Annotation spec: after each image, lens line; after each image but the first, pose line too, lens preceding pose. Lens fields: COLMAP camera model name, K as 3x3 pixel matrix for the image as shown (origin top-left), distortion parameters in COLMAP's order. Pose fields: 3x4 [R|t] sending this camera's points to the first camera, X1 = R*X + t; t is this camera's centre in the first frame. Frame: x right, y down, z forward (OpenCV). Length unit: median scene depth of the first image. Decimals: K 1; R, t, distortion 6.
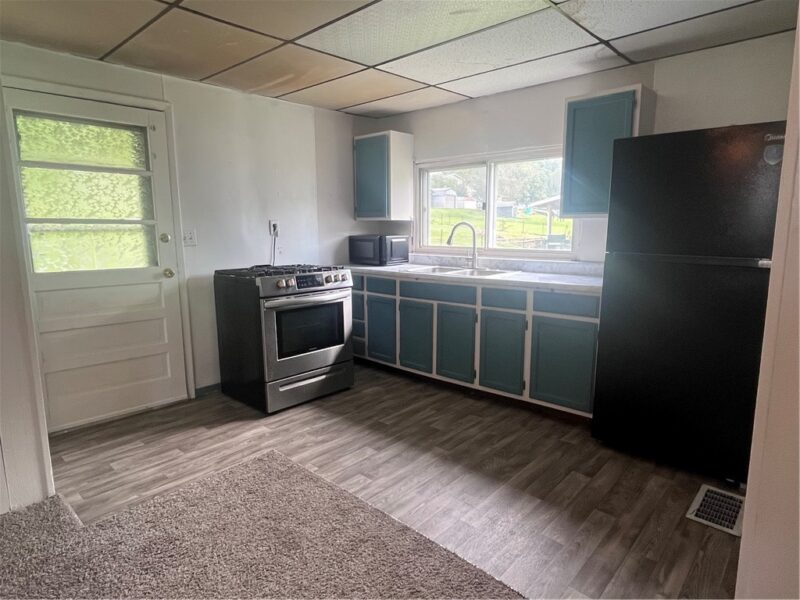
lens RADIAL K [[472.6, 0, 400.0], [0, 472.6, 300.0], [0, 0, 1]] dist [-0.002538, -0.000584]
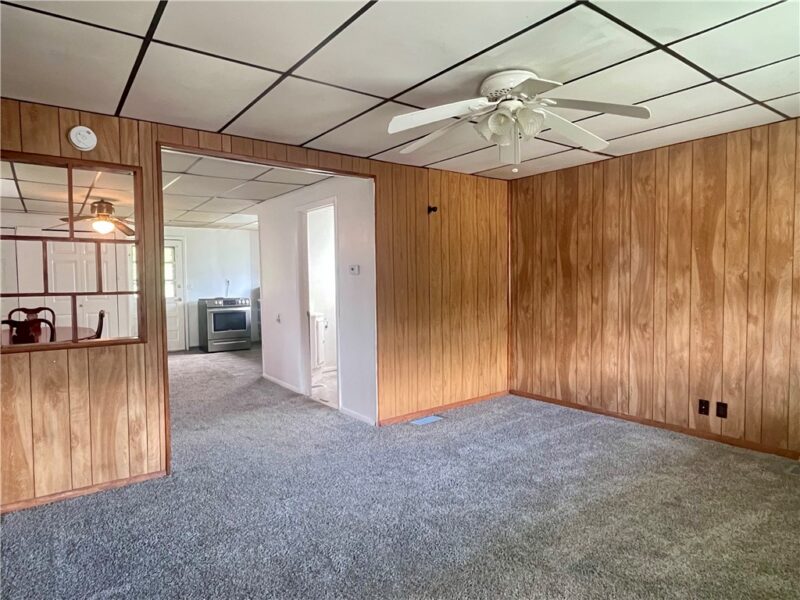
lens RADIAL K [[472.6, 0, 400.0], [0, 472.6, 300.0], [0, 0, 1]] dist [-0.002538, -0.000584]
pose [[0.982679, 0.004022, -0.185271, 1.266677], [-0.022669, 0.994865, -0.098644, 0.187393], [0.183923, 0.101135, 0.977724, -1.423290]]
